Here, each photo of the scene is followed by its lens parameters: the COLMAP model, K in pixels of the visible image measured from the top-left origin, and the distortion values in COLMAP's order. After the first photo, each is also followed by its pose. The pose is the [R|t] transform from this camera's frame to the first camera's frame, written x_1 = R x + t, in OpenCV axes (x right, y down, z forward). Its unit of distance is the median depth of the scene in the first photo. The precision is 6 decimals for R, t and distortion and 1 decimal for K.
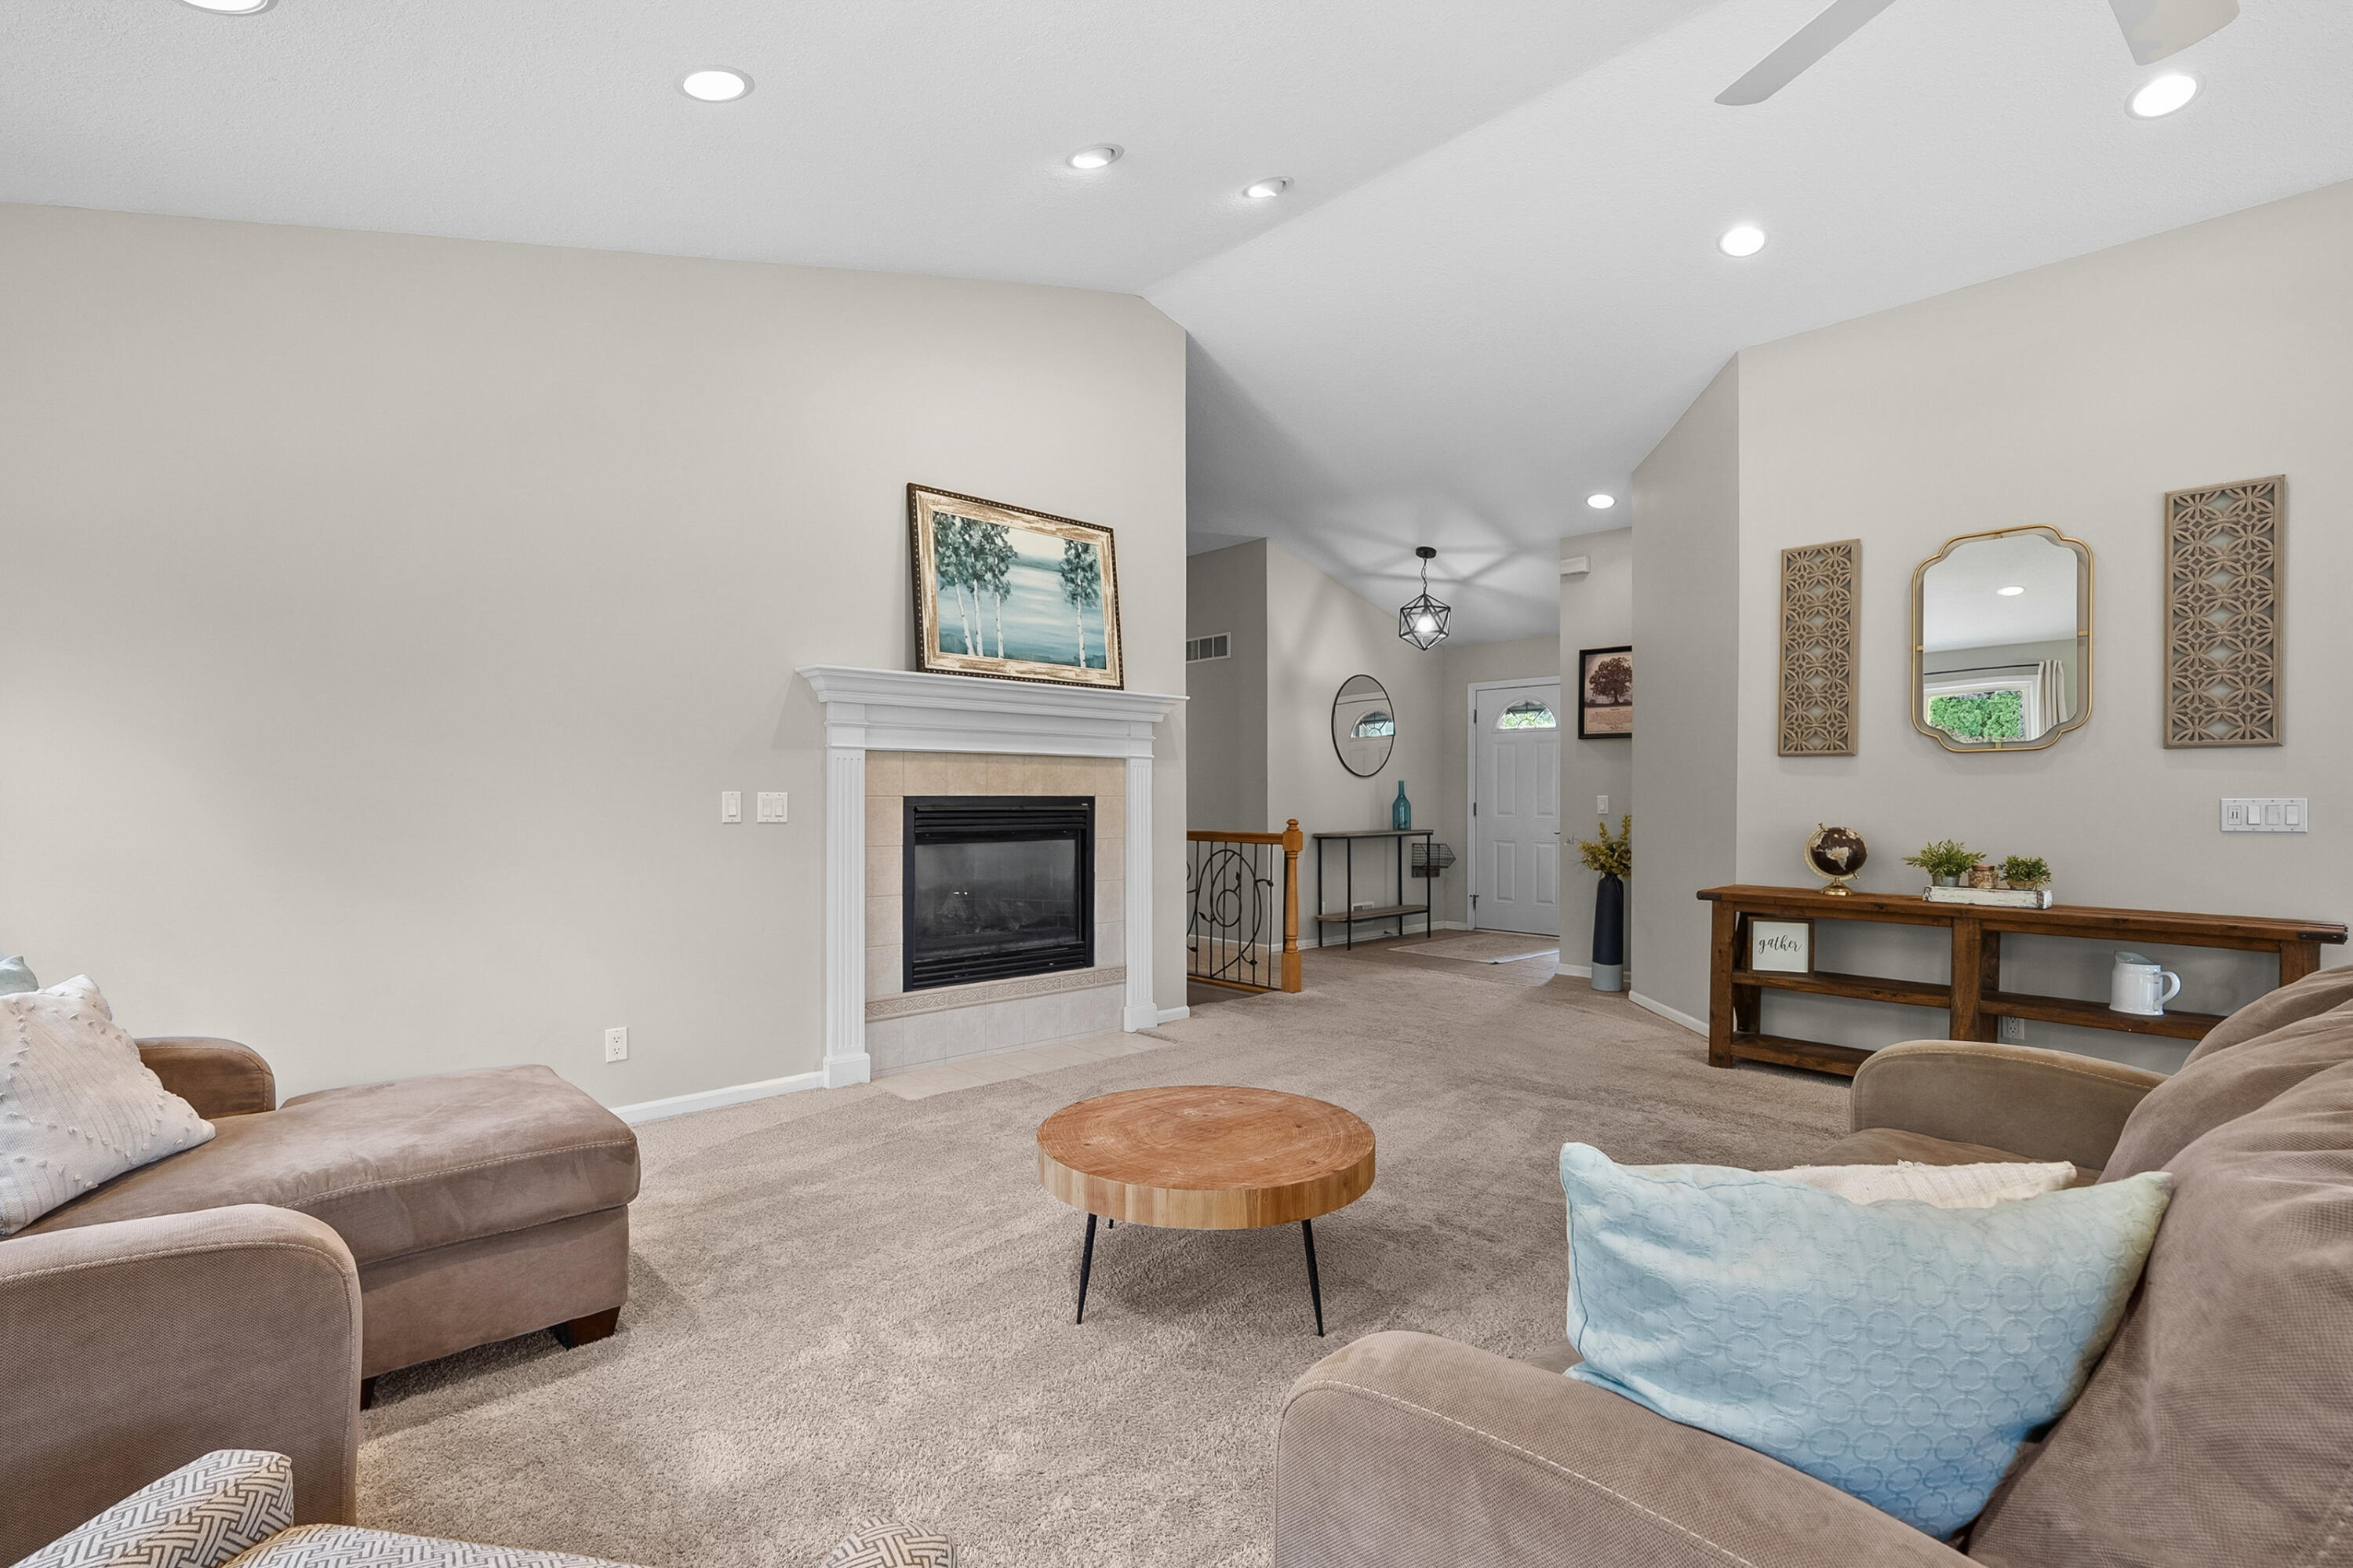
lens RADIAL K [[1089.0, 0, 1153.1], [0, 1089.0, 807.8], [0, 0, 1]] dist [-0.000720, -0.000008]
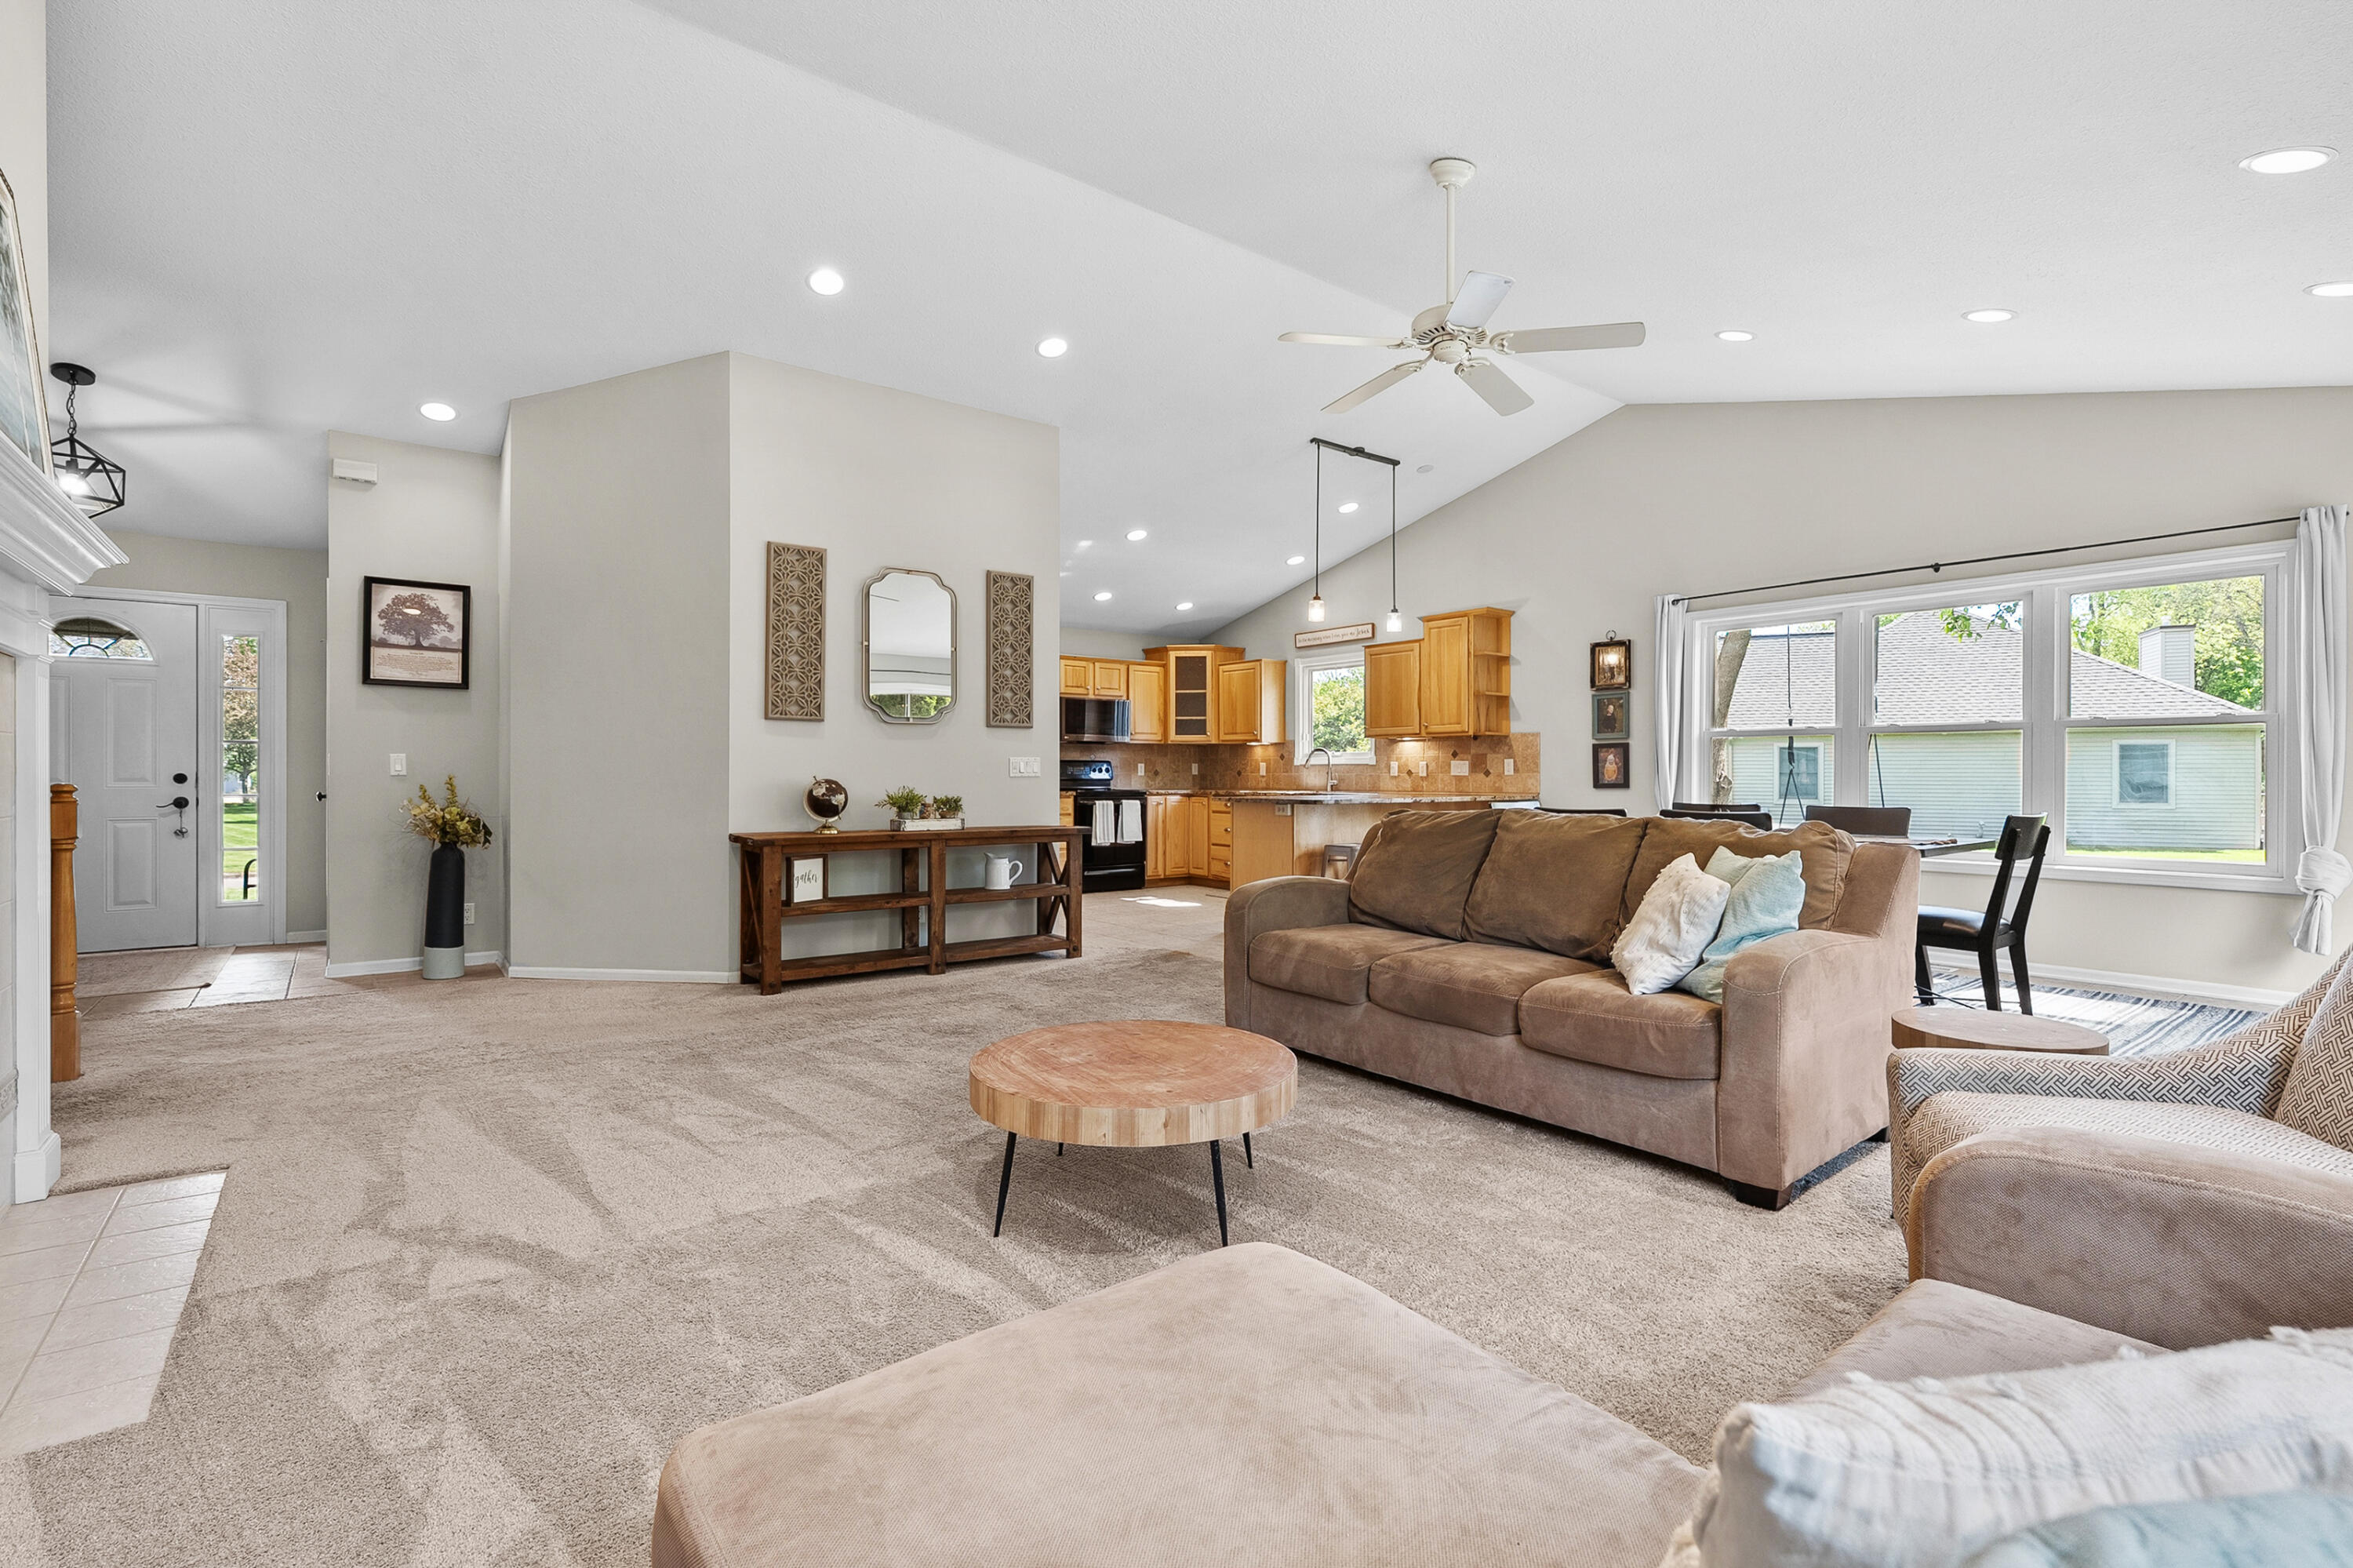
lens RADIAL K [[1068.3, 0, 1184.9], [0, 1068.3, 769.5], [0, 0, 1]] dist [-0.001600, 0.000104]
pose [[0.078545, 0.002316, 0.996908, -0.517645], [0.010581, 0.999939, -0.003156, 0.014253], [-0.996854, 0.010796, 0.078515, 0.469117]]
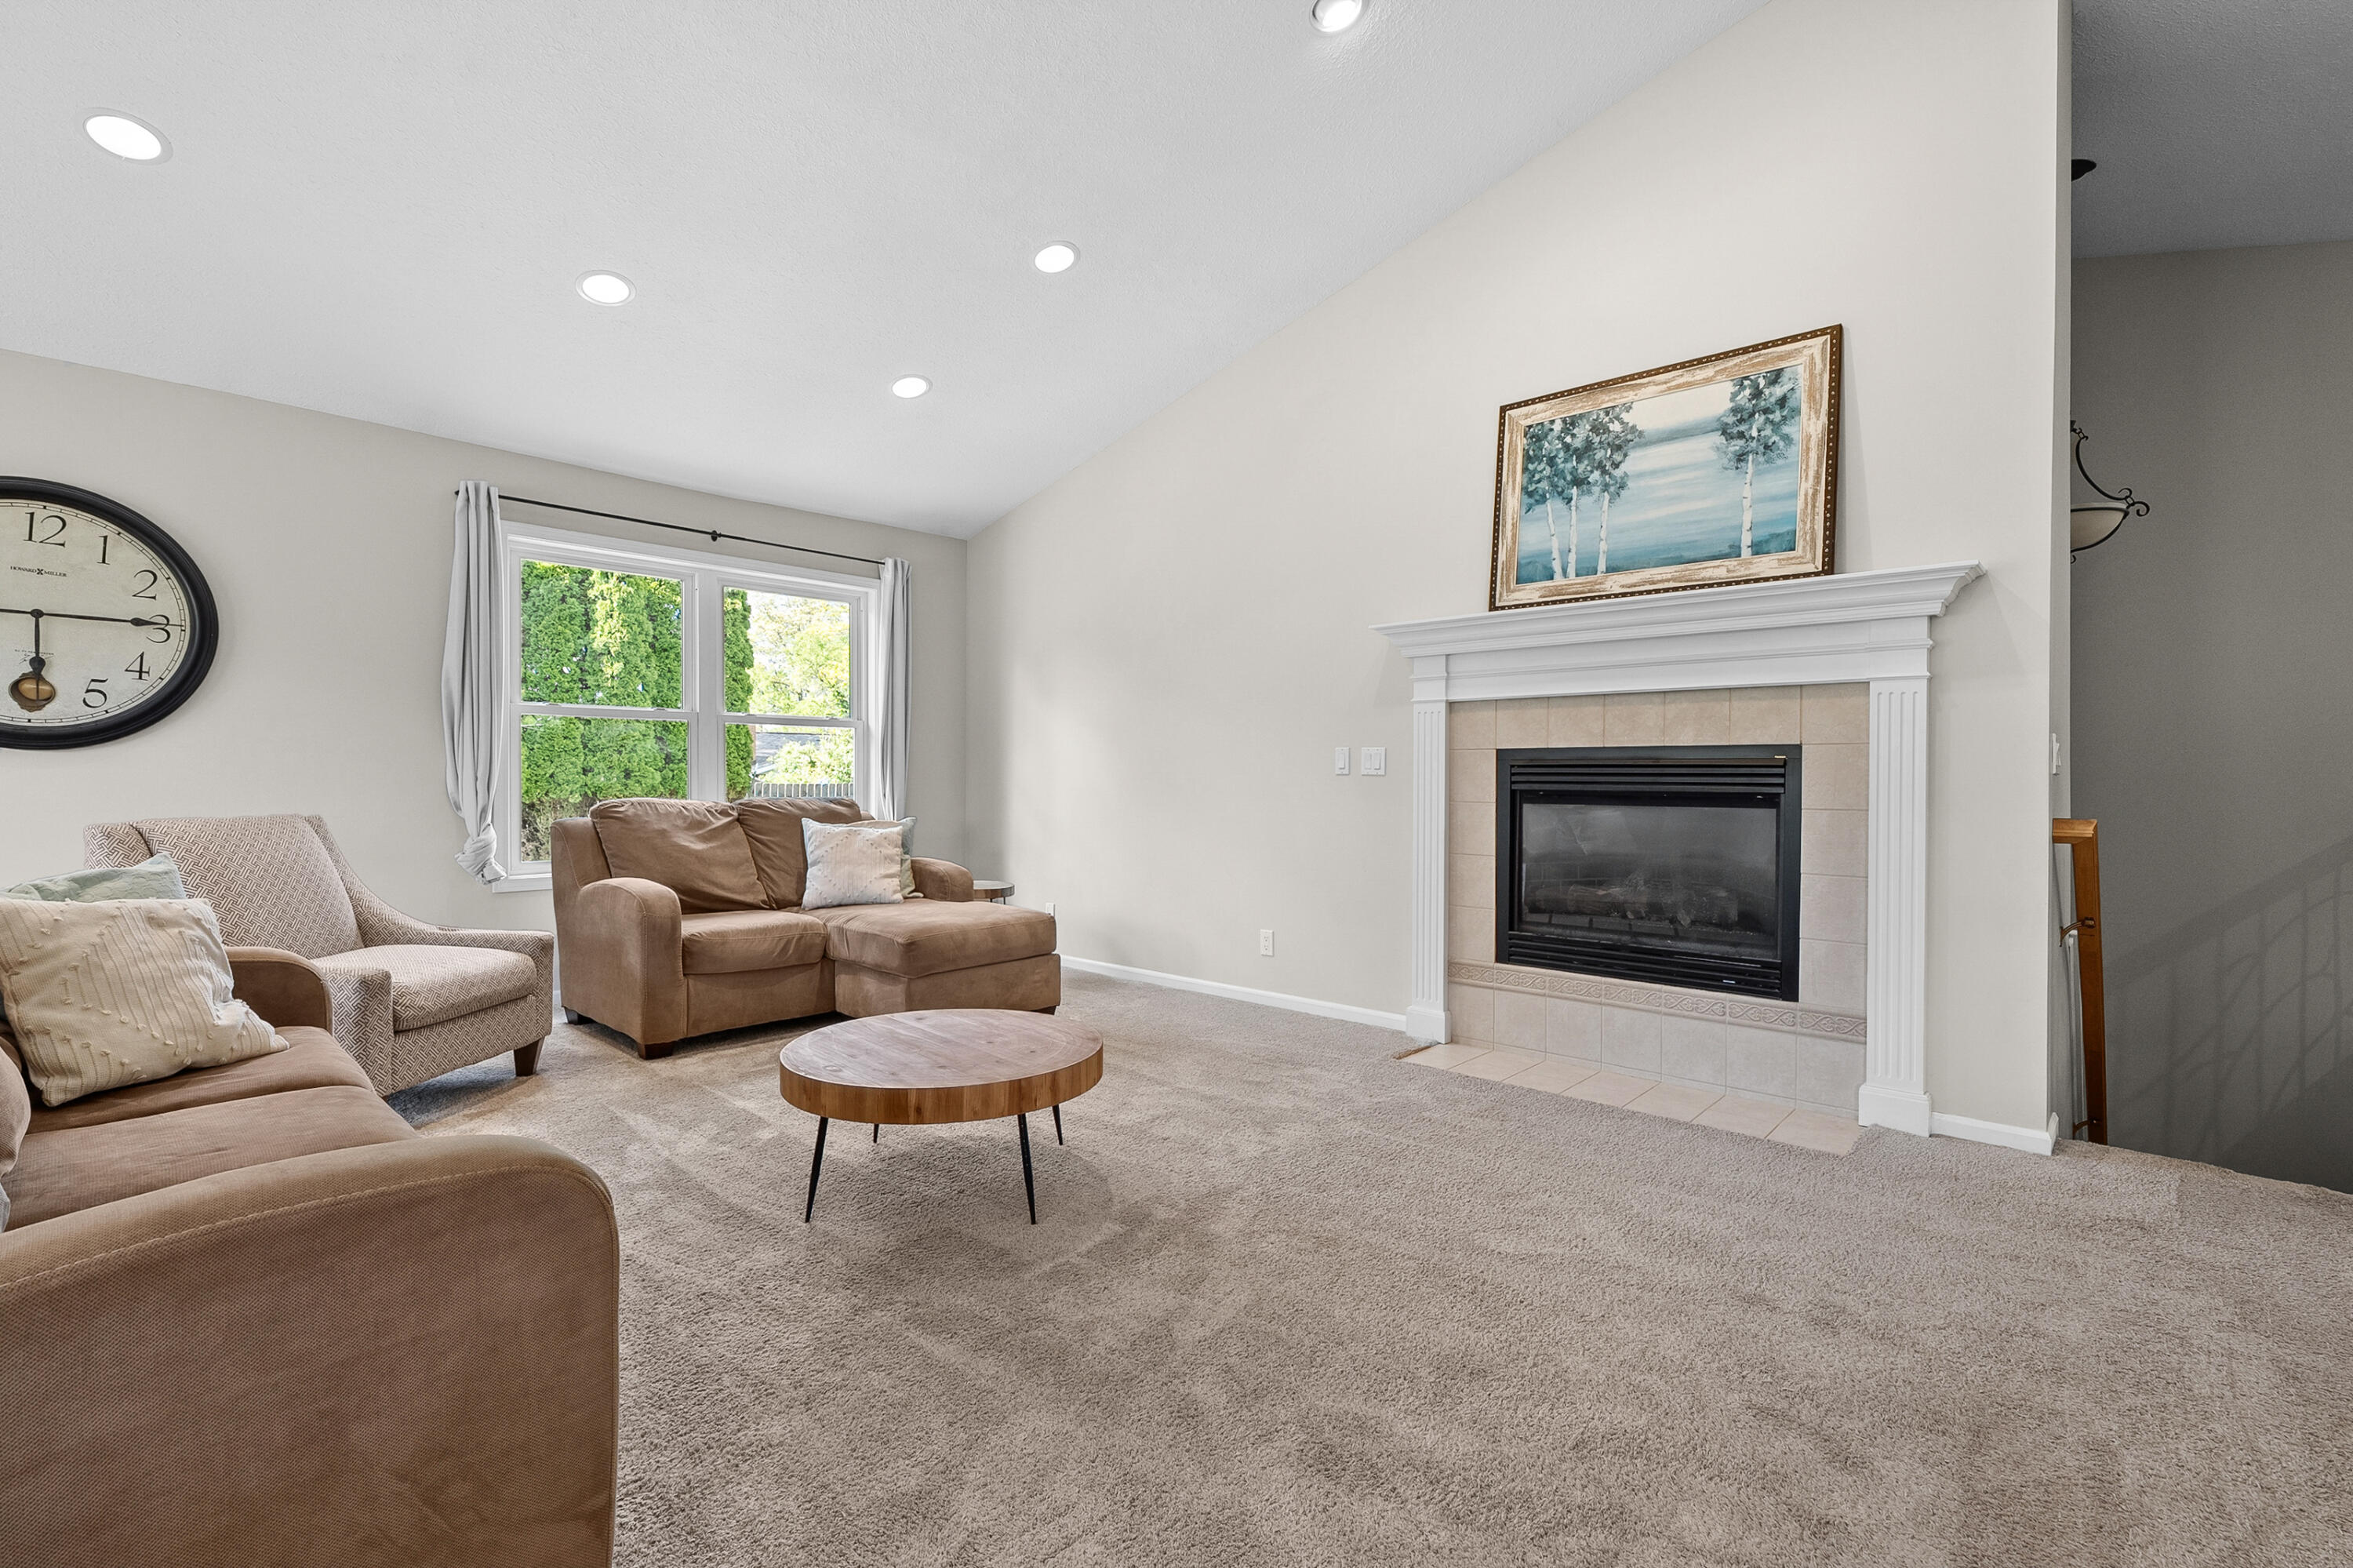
lens RADIAL K [[1049.7, 0, 1189.7], [0, 1049.7, 785.6], [0, 0, 1]] dist [0.000597, 0.000205]
pose [[0.092496, 0.006862, -0.995689, 0.612910], [-0.017408, 0.999835, 0.005274, 0.019701], [0.995561, 0.016845, 0.092600, 0.641328]]
